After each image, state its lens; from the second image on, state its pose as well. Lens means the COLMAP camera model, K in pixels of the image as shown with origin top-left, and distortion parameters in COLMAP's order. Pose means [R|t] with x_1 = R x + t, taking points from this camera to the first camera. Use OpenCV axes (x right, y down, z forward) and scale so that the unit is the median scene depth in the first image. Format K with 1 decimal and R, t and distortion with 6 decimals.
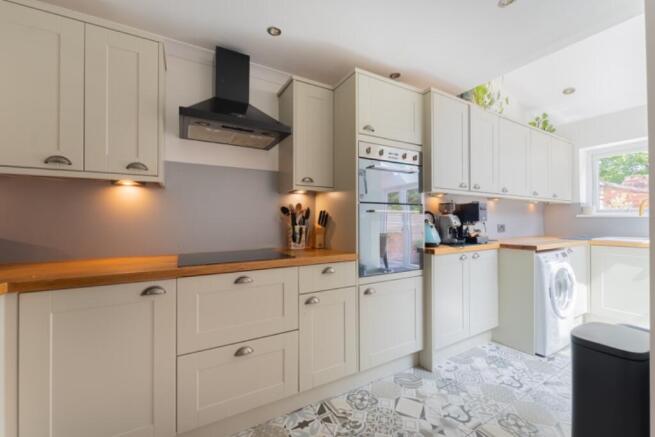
lens RADIAL K [[262.4, 0, 338.8], [0, 262.4, 217.6], [0, 0, 1]] dist [-0.002458, -0.000097]
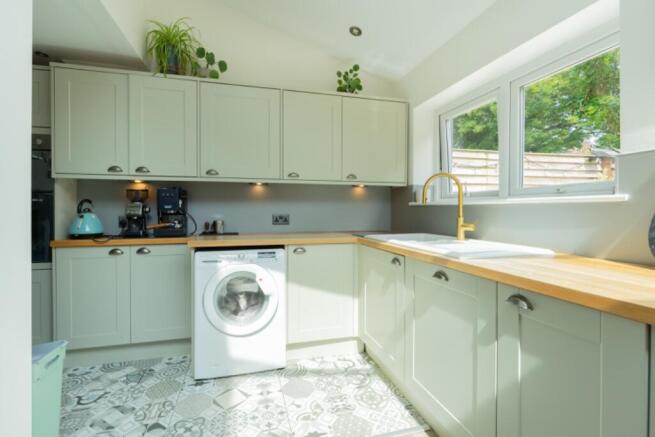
lens RADIAL K [[292.0, 0, 317.5], [0, 292.0, 213.4], [0, 0, 1]] dist [0.001380, -0.001340]
pose [[0.959817, 0.003124, -0.280608, 1.513342], [0.000397, 0.999922, 0.012490, 0.013801], [0.280625, -0.012100, 0.959741, 0.277539]]
